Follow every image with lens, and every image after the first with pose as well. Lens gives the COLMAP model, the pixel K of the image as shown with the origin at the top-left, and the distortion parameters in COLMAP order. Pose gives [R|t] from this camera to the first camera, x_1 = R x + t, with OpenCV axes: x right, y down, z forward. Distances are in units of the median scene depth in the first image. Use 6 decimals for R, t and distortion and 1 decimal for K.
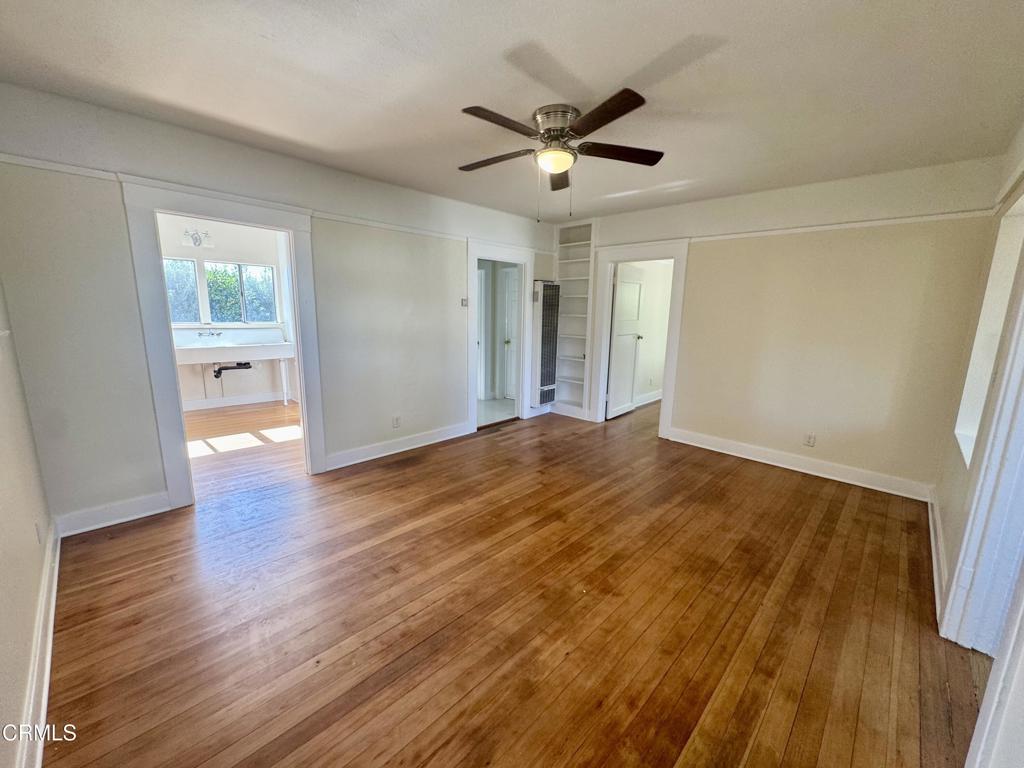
lens RADIAL K [[408.9, 0, 515.2], [0, 408.9, 381.4], [0, 0, 1]] dist [0.000920, 0.000001]
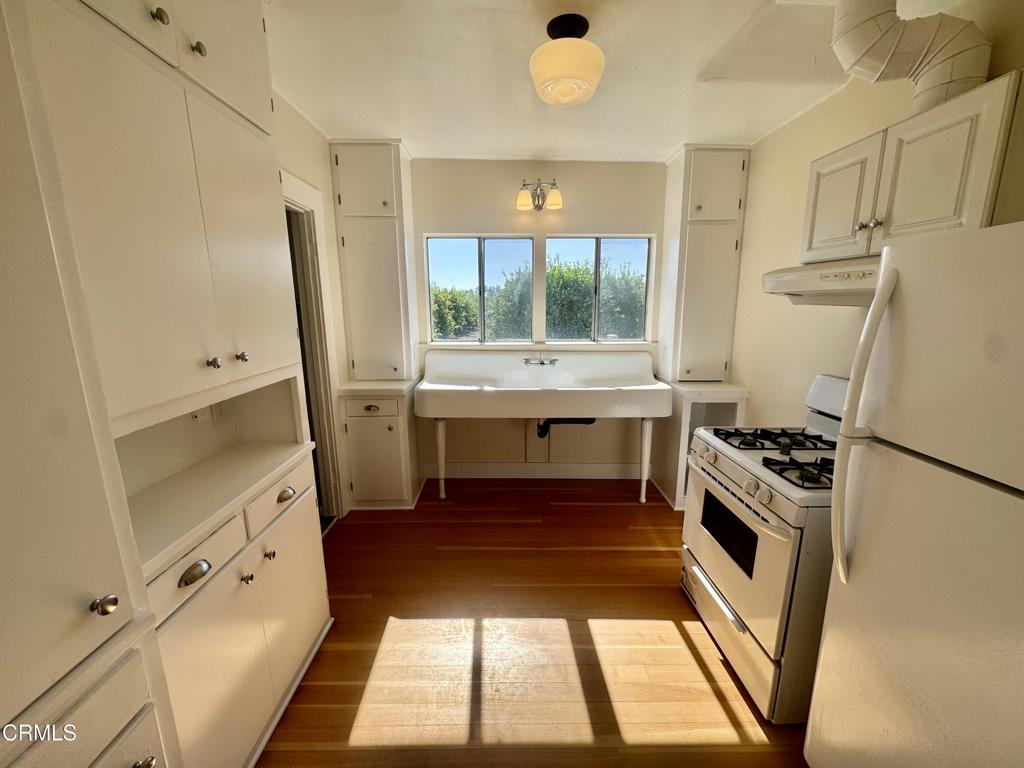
lens RADIAL K [[408.9, 0, 513.0], [0, 408.9, 383.1], [0, 0, 1]] dist [0.000920, 0.000001]
pose [[0.705815, 0.112224, -0.699450, -0.563298], [-0.104116, 0.993083, 0.054274, -0.173580], [0.700703, 0.034516, 0.712618, 0.868945]]
